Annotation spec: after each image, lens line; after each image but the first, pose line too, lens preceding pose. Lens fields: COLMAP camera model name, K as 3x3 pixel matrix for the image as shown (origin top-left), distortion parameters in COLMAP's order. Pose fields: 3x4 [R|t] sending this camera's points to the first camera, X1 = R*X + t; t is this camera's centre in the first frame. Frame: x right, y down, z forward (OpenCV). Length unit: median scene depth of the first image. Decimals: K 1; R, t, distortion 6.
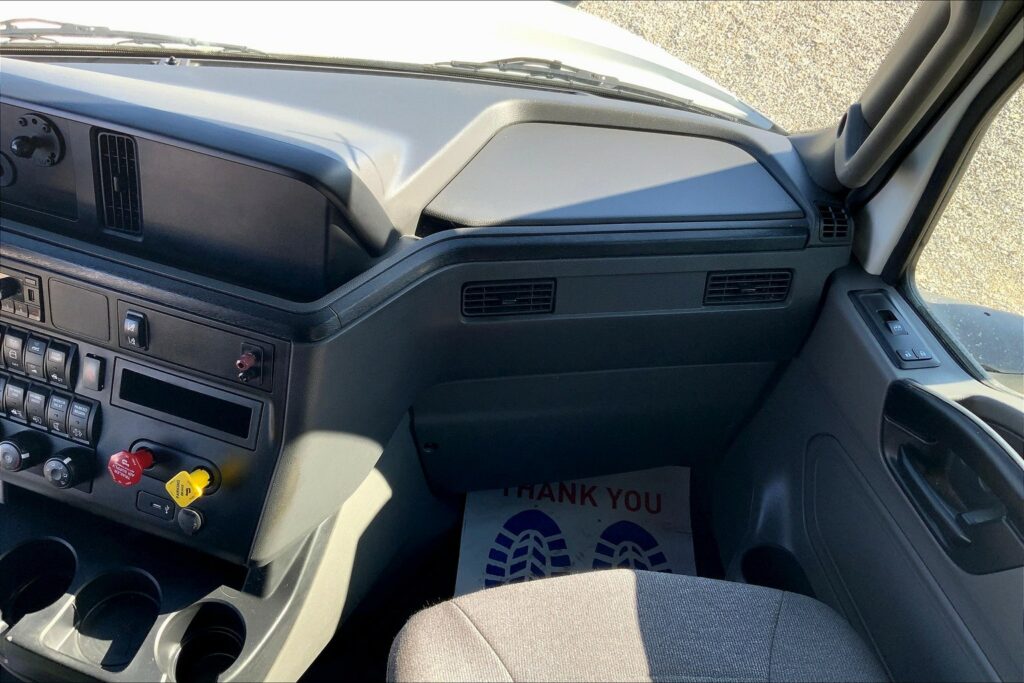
lens RADIAL K [[848.7, 0, 528.3], [0, 848.7, 349.1], [0, 0, 1]] dist [0.060727, -0.135911]
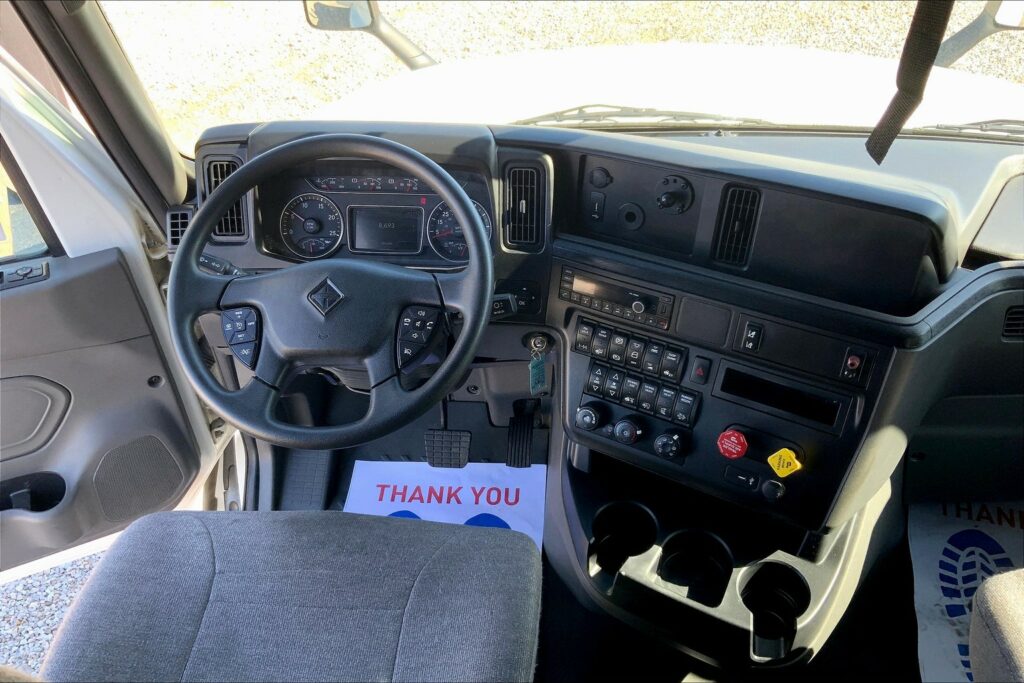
lens RADIAL K [[848.7, 0, 509.2], [0, 848.7, 343.4], [0, 0, 1]] dist [0.060727, -0.135911]
pose [[0.963910, 0.025668, -0.264989, -0.427471], [-0.045518, 0.996575, -0.069041, 0.085584], [0.262309, 0.078611, 0.961777, -0.315643]]
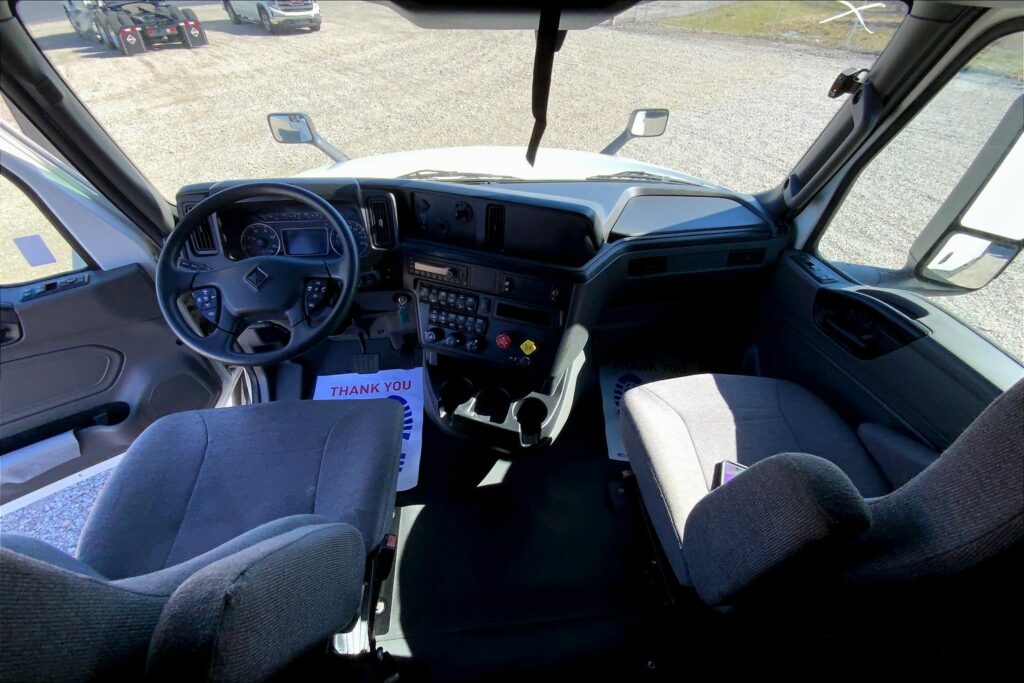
lens RADIAL K [[413.6, 0, 518.4], [0, 413.6, 347.9], [0, 0, 1]] dist [-0.003536, -0.008760]
pose [[0.996166, -0.054091, -0.068764, -0.321245], [0.055109, 0.998396, 0.012996, 0.135663], [0.067951, -0.016735, 0.997548, -0.195287]]
